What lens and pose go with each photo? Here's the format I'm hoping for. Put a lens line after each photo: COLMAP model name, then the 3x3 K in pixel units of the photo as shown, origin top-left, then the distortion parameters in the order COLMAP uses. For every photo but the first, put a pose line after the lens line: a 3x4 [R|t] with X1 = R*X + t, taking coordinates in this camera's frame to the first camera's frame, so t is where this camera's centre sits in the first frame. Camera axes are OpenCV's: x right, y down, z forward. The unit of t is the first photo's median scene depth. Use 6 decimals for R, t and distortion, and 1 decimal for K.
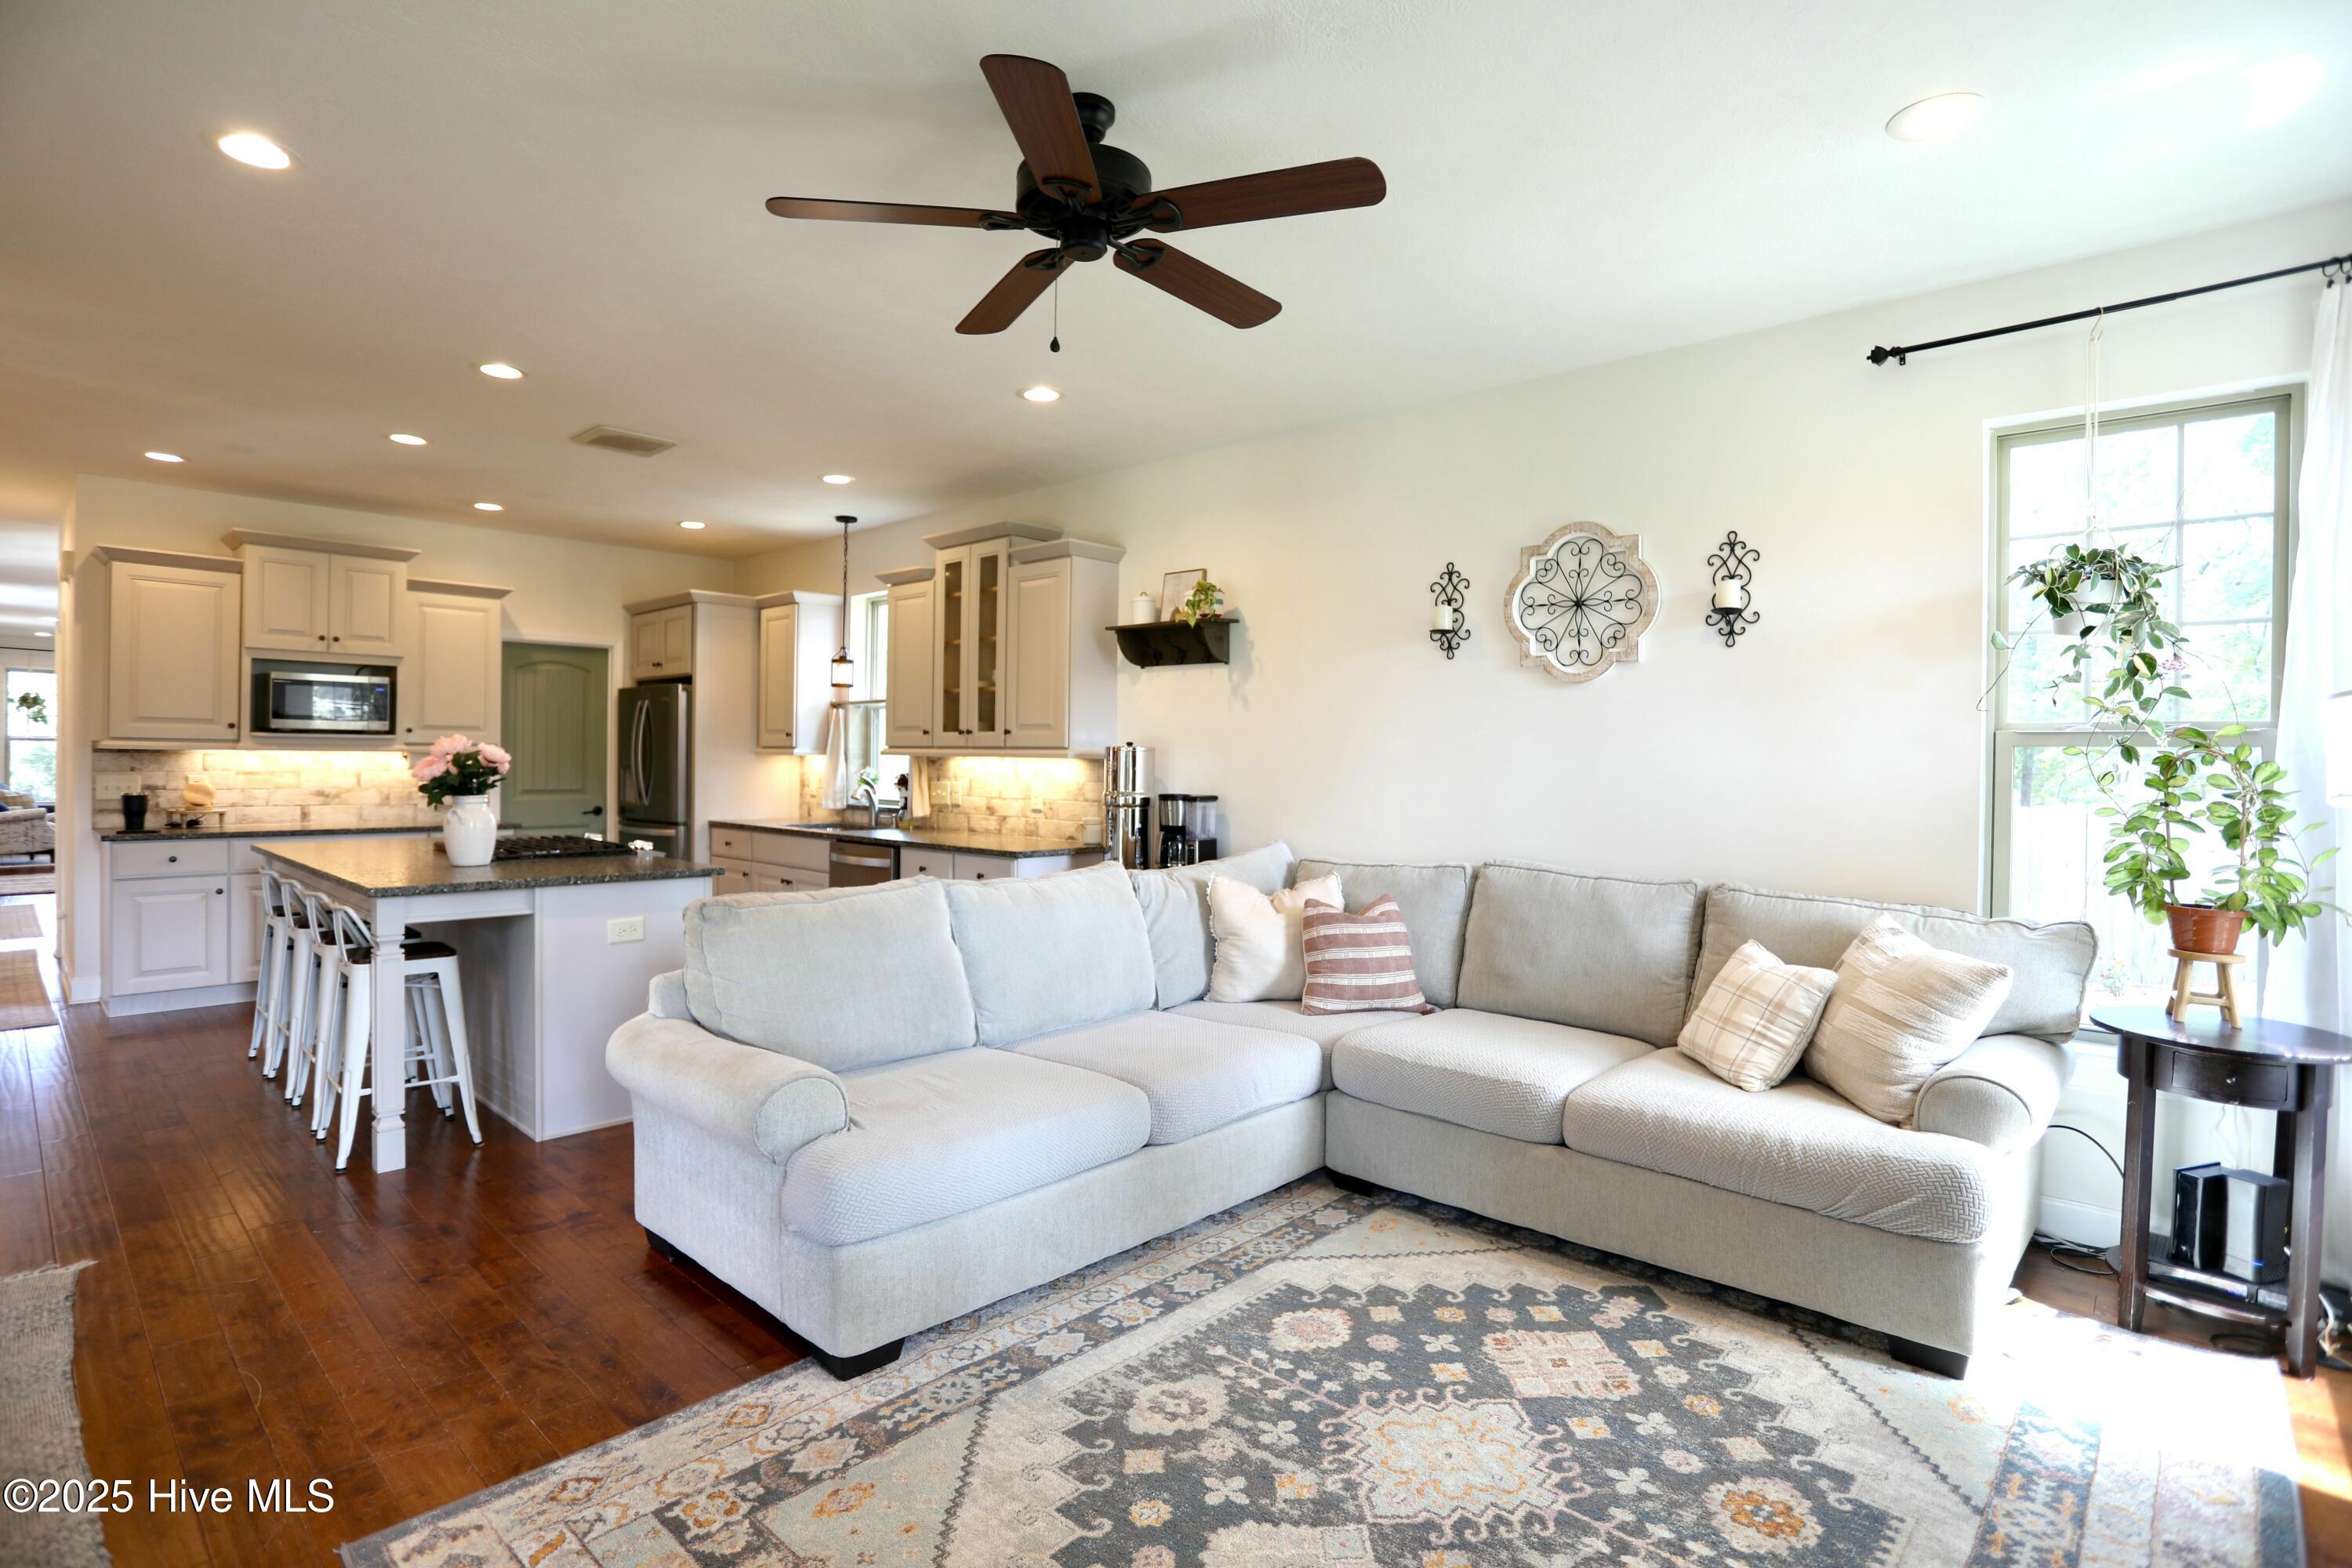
lens RADIAL K [[1138.6, 0, 1192.8], [0, 1138.6, 783.4], [0, 0, 1]] dist [-0.059493, 0.020433]
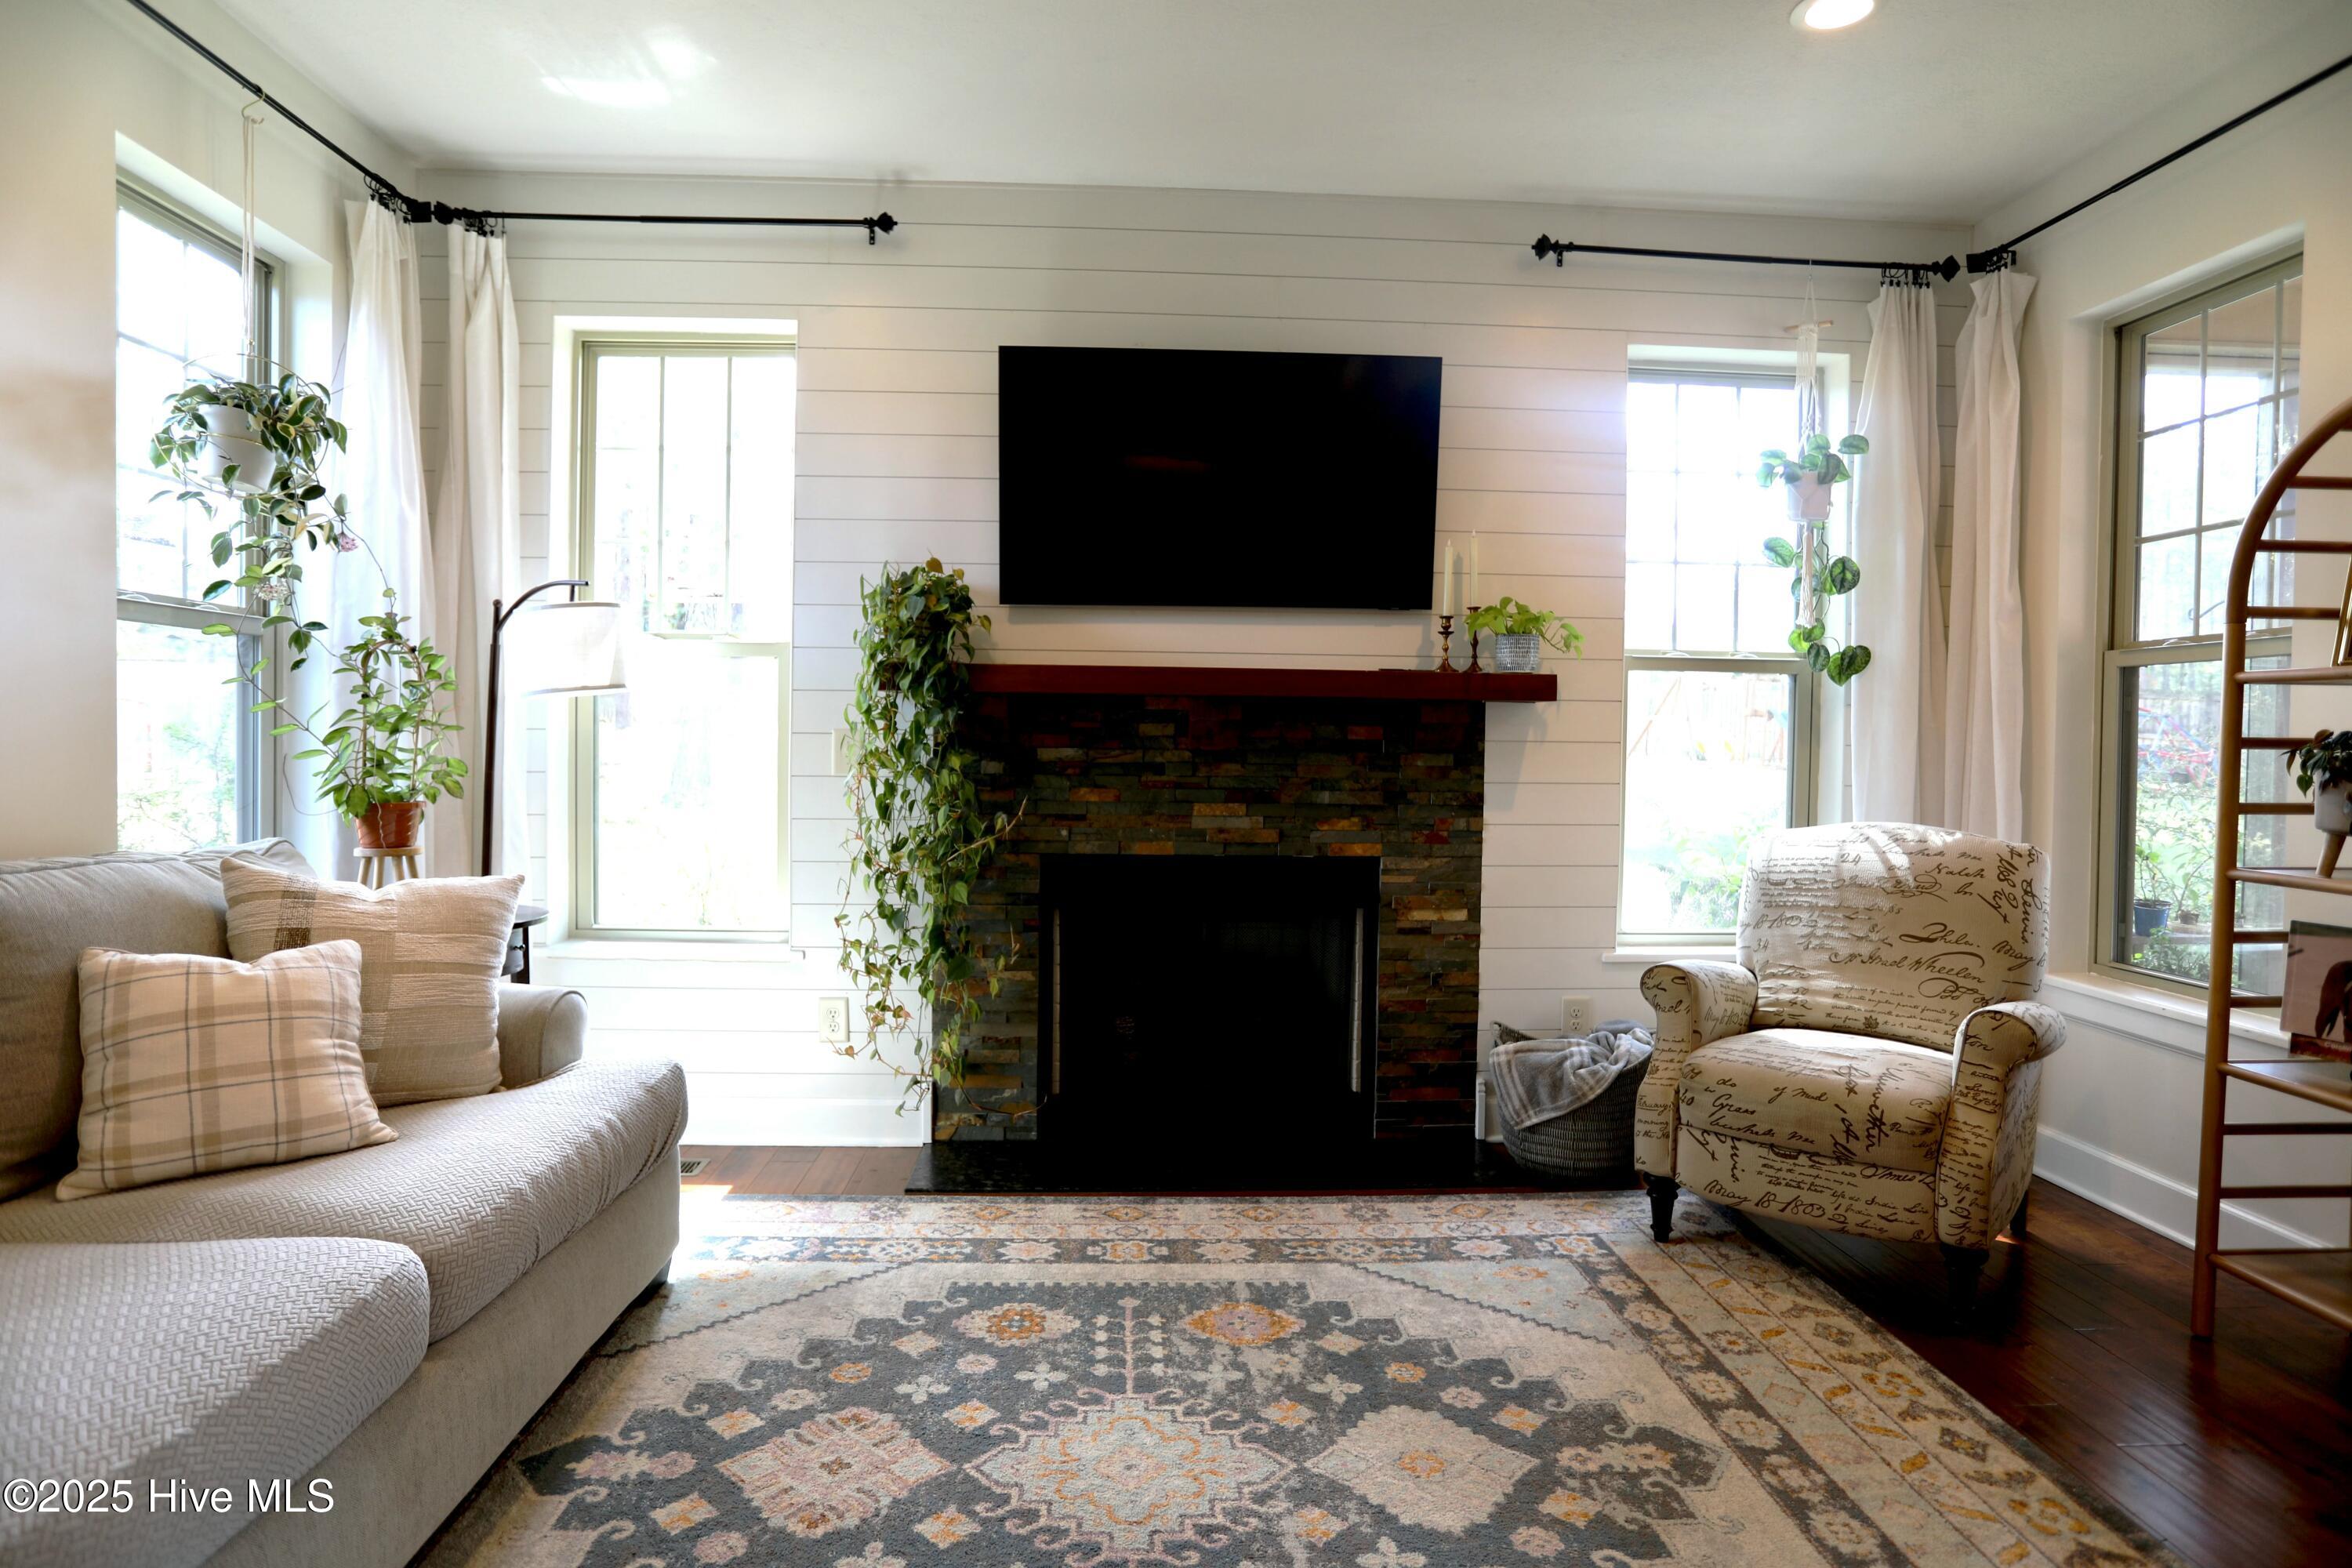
lens RADIAL K [[1264.3, 0, 1167.0], [0, 1264.3, 767.7], [0, 0, 1]] dist [-0.042252, 0.009291]
pose [[-0.700899, -0.037730, 0.712262, -0.358163], [-0.007489, 0.998934, 0.045547, 0.028095], [-0.713221, 0.026589, -0.700434, 1.324800]]
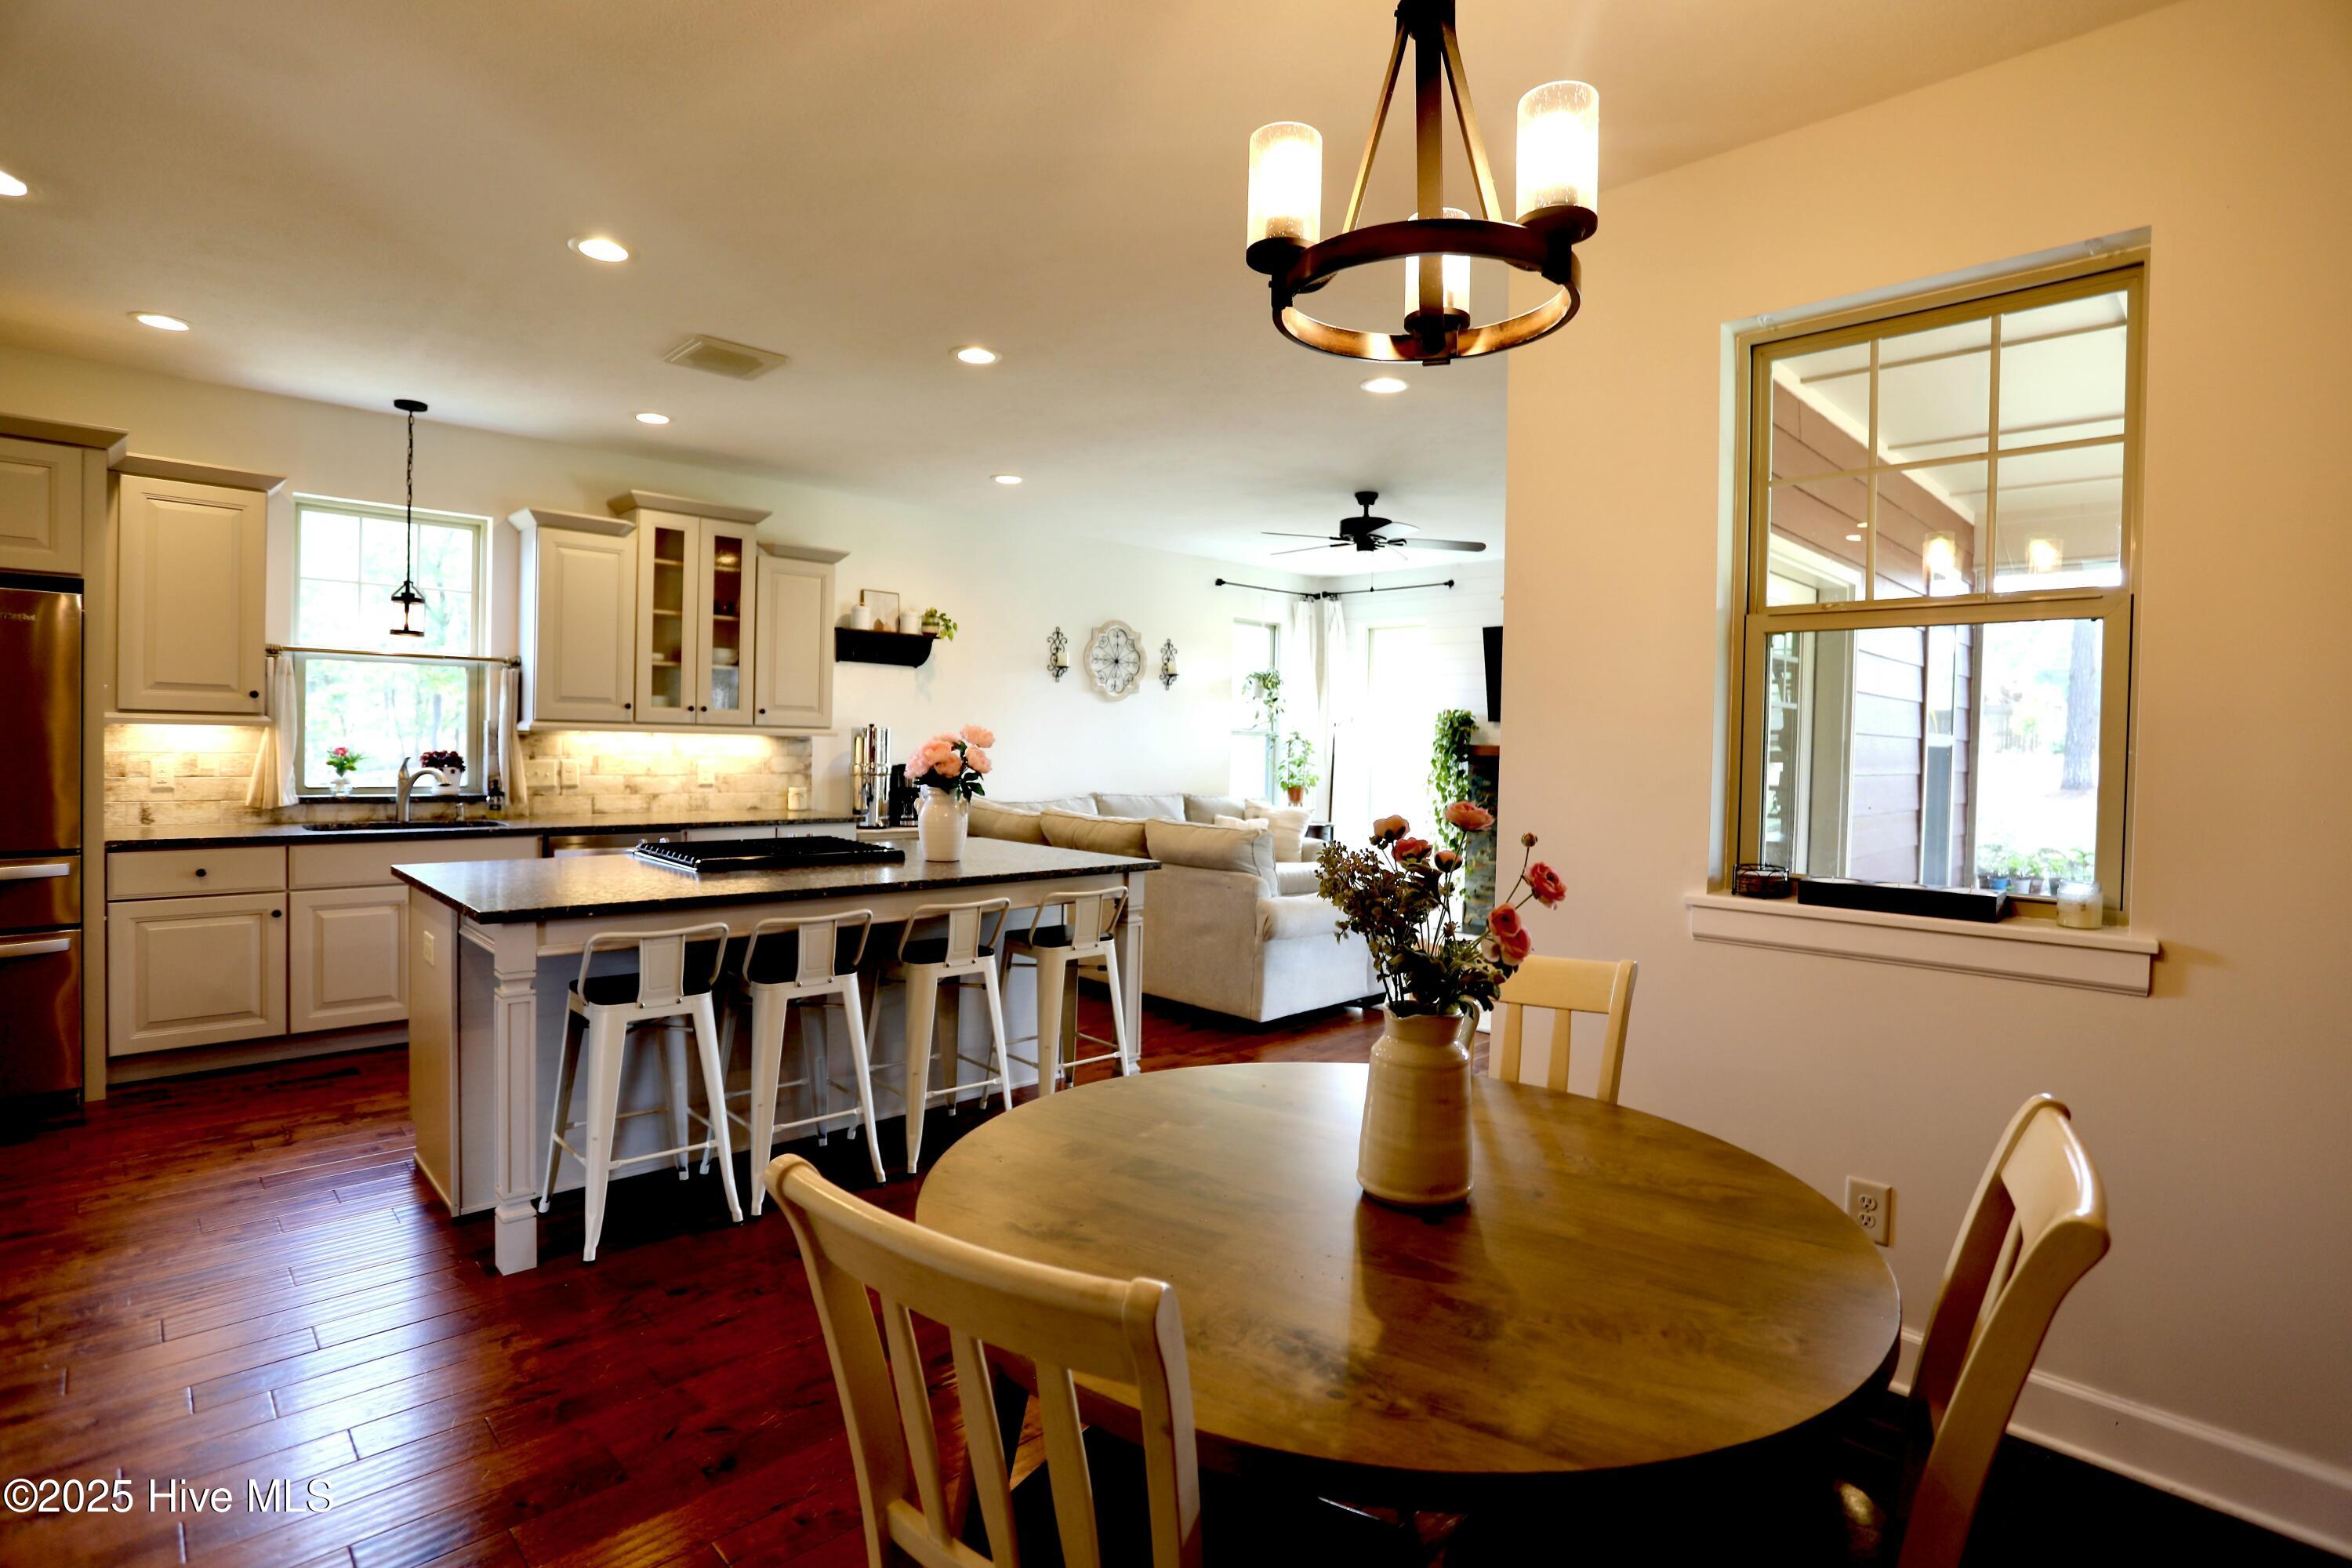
lens RADIAL K [[1138.6, 0, 1168.0], [0, 1138.6, 761.1], [0, 0, 1]] dist [-0.059493, 0.020433]
pose [[0.074302, -0.030036, 0.996783, -2.558731], [-0.001796, 0.999541, 0.030253, -0.067318], [-0.997234, -0.004038, 0.074214, 1.165516]]
